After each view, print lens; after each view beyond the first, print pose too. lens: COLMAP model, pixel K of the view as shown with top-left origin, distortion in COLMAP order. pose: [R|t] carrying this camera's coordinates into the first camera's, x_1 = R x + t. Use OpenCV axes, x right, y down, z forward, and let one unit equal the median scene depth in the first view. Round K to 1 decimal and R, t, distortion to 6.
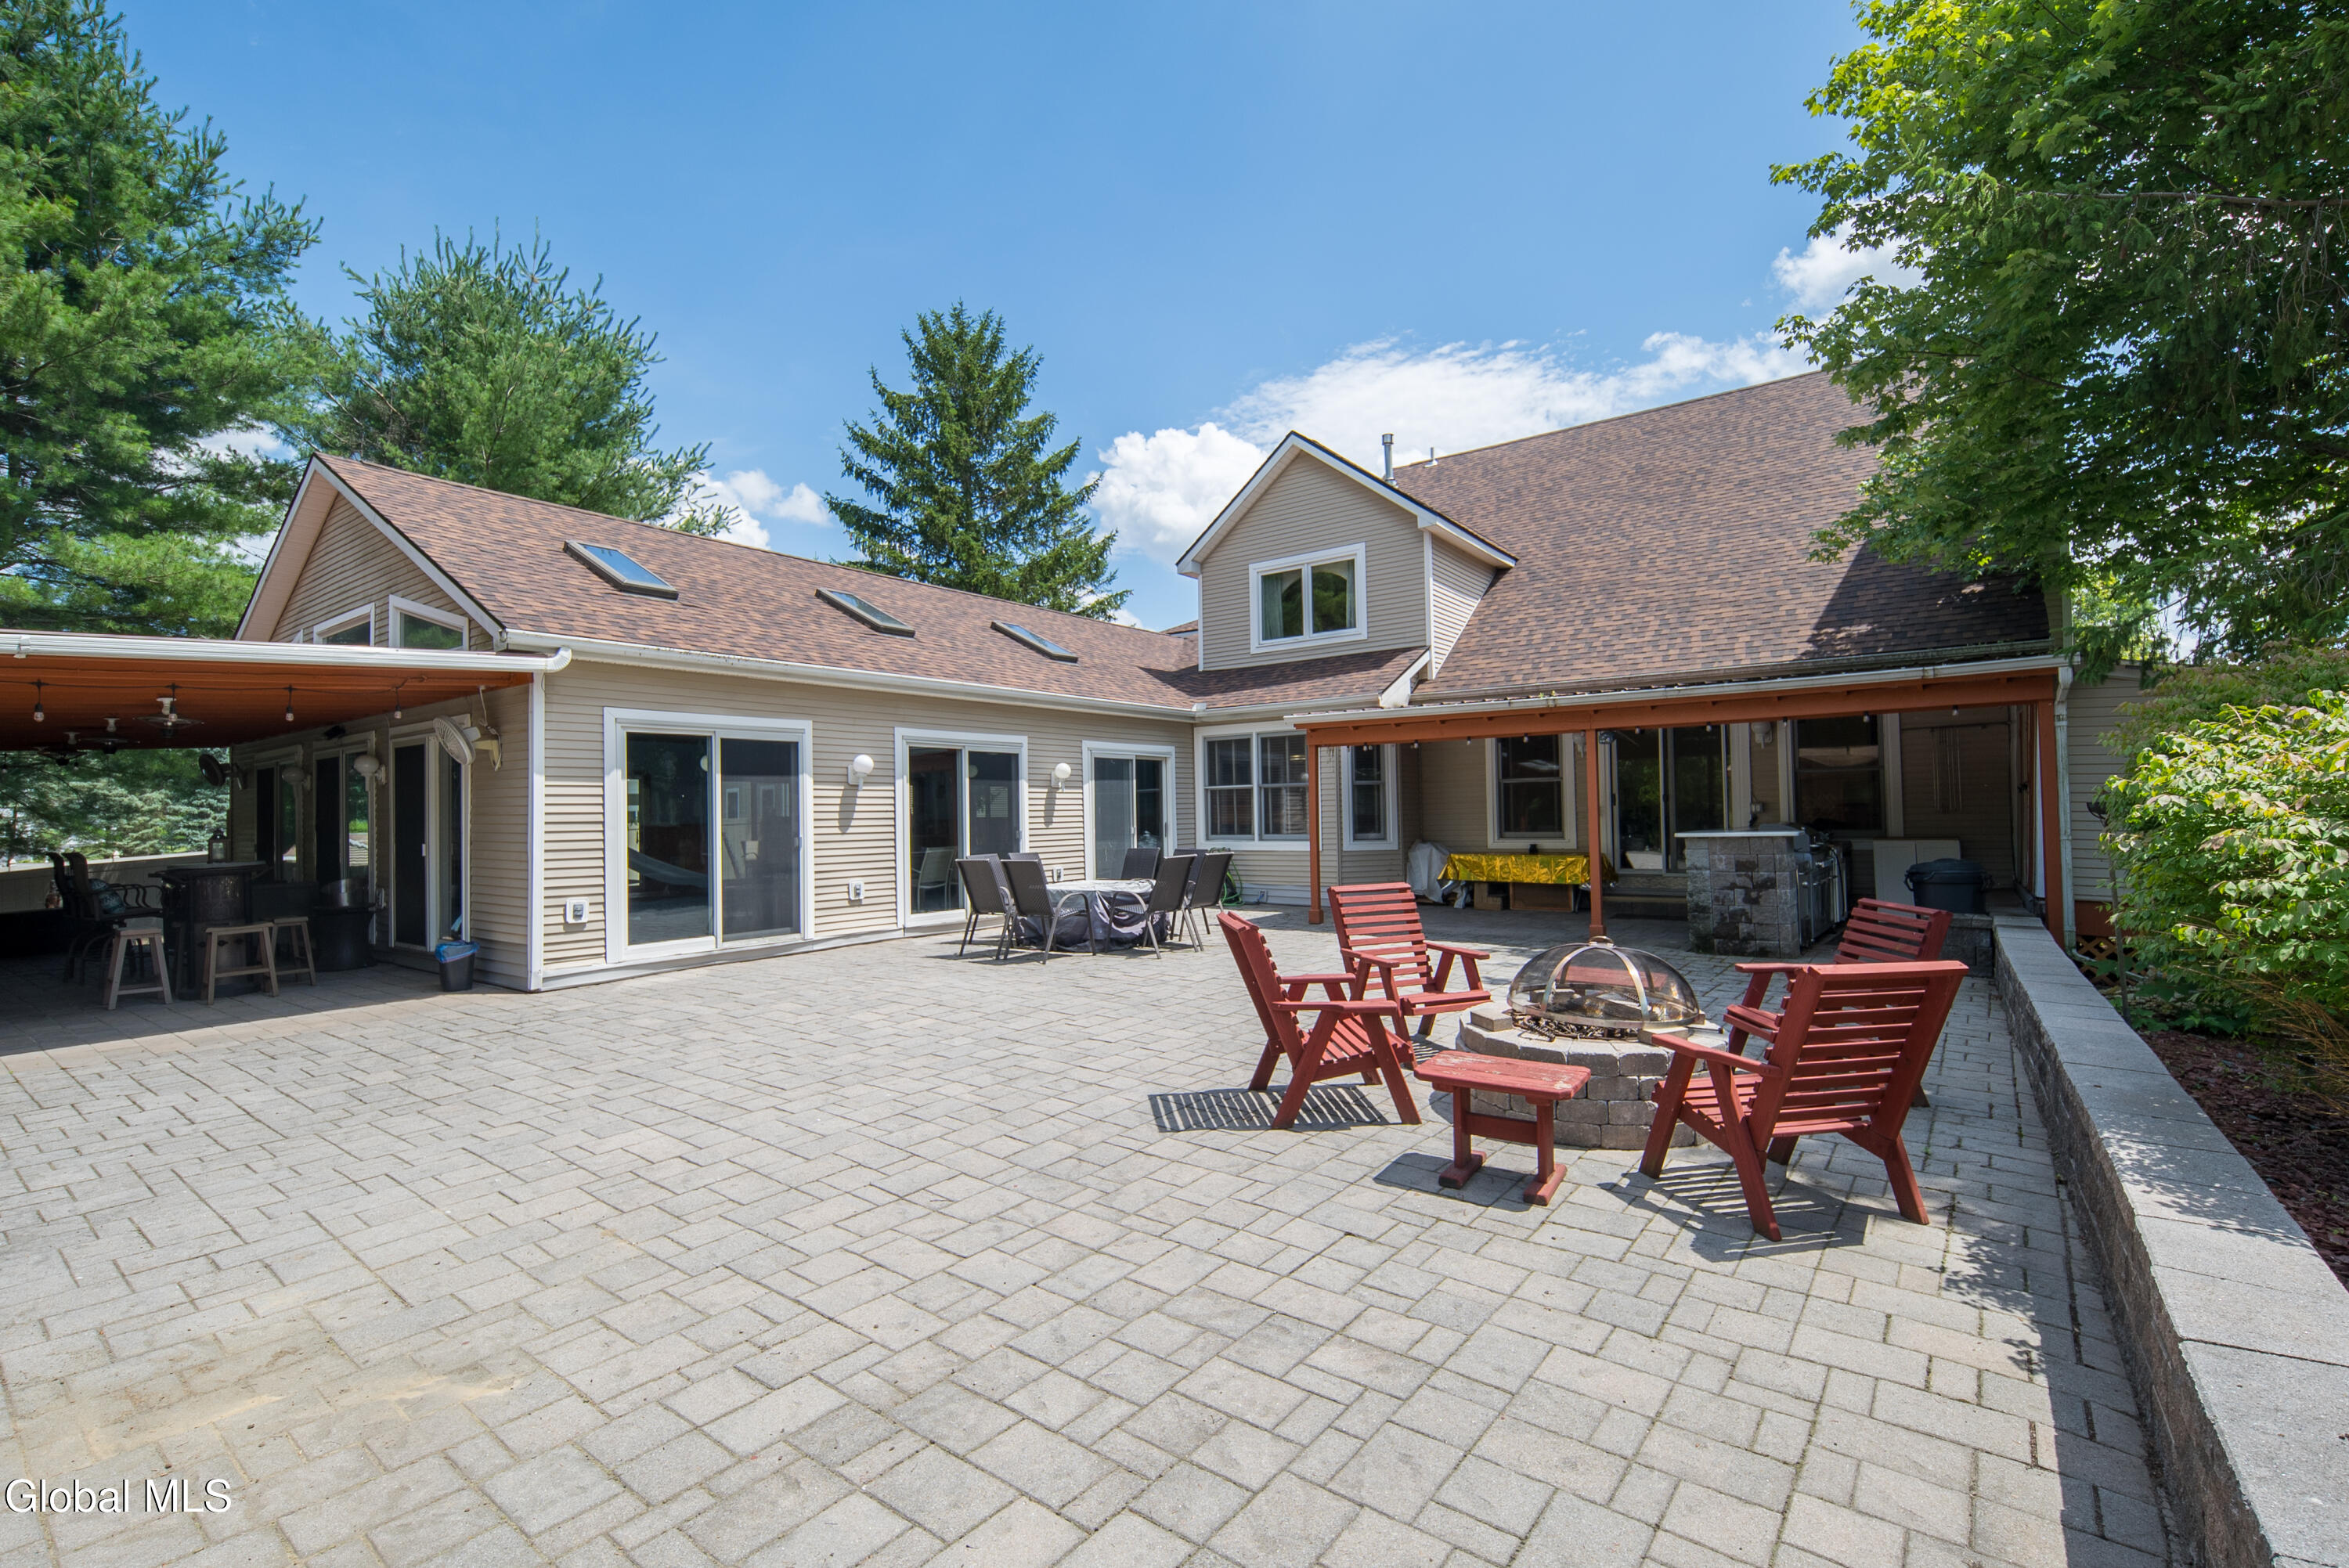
lens RADIAL K [[1059.2, 0, 1174.5], [0, 1059.2, 784.0], [0, 0, 1]] dist [0.000010, -0.000458]
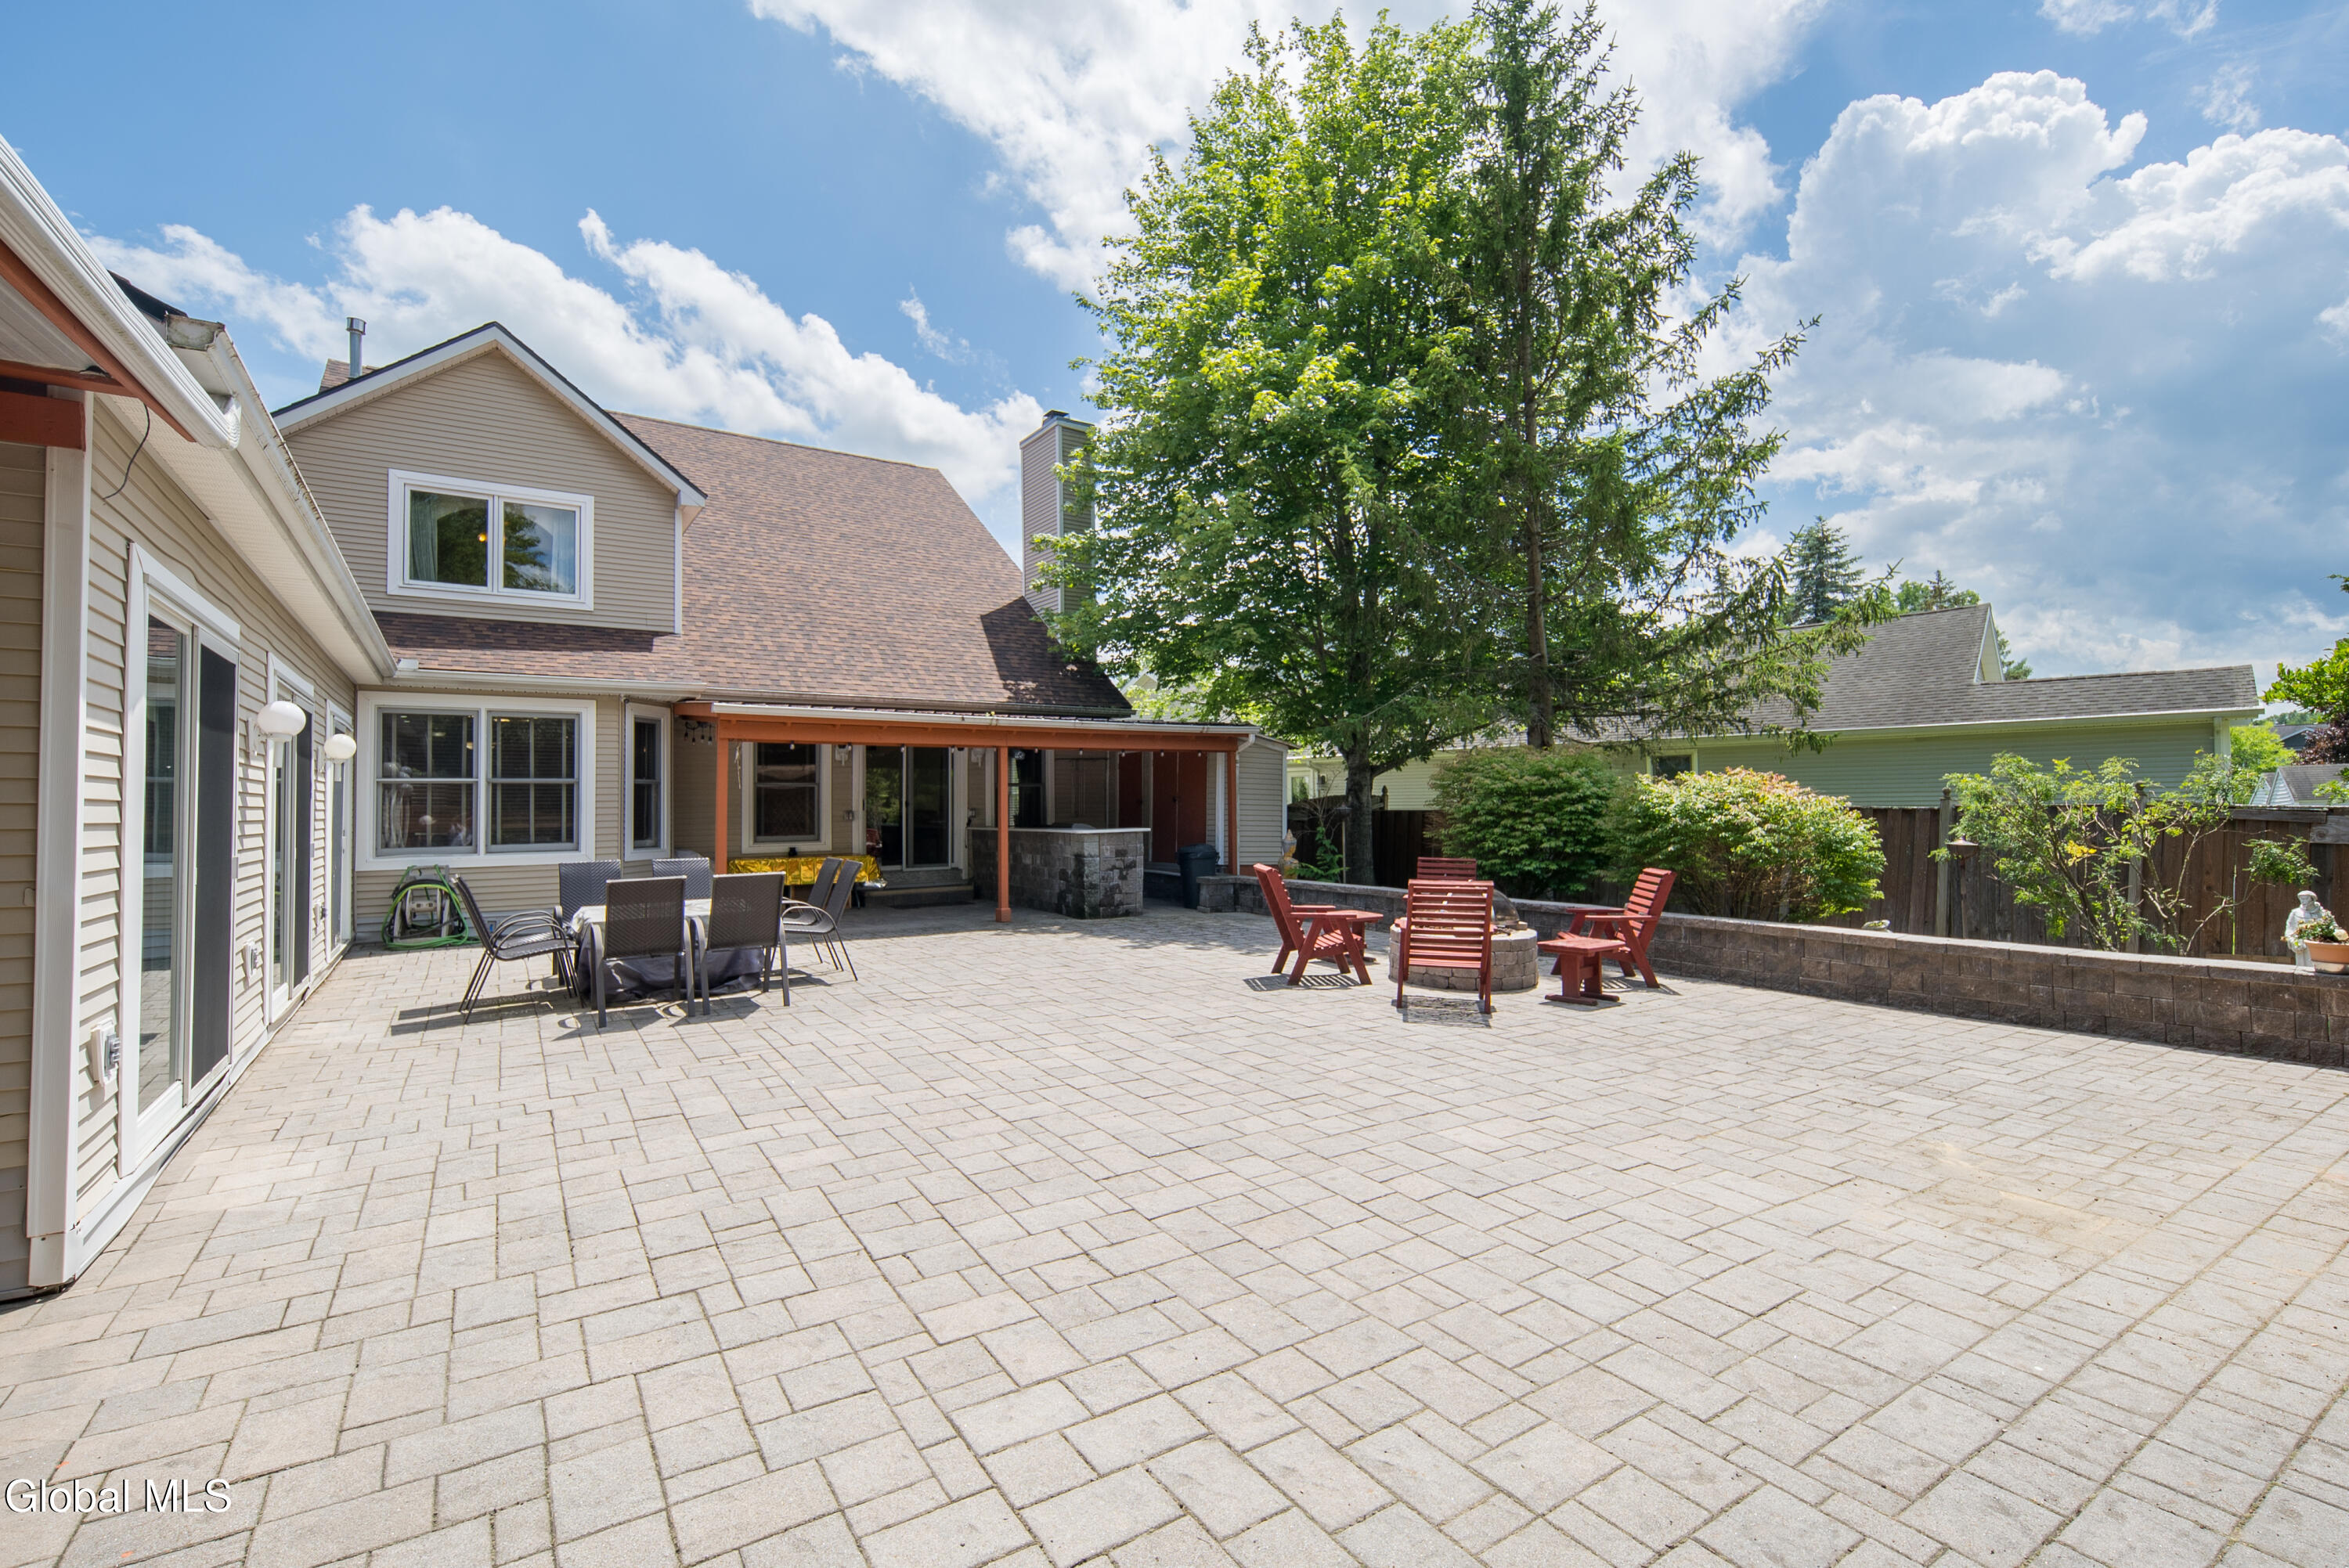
lens RADIAL K [[1059.2, 0, 1174.5], [0, 1059.2, 784.0], [0, 0, 1]] dist [0.000010, -0.000458]
pose [[0.313138, 0.034153, 0.949093, -0.536790], [-0.024059, 0.999318, -0.028022, 0.015672], [-0.949403, -0.014059, 0.313746, 0.334258]]
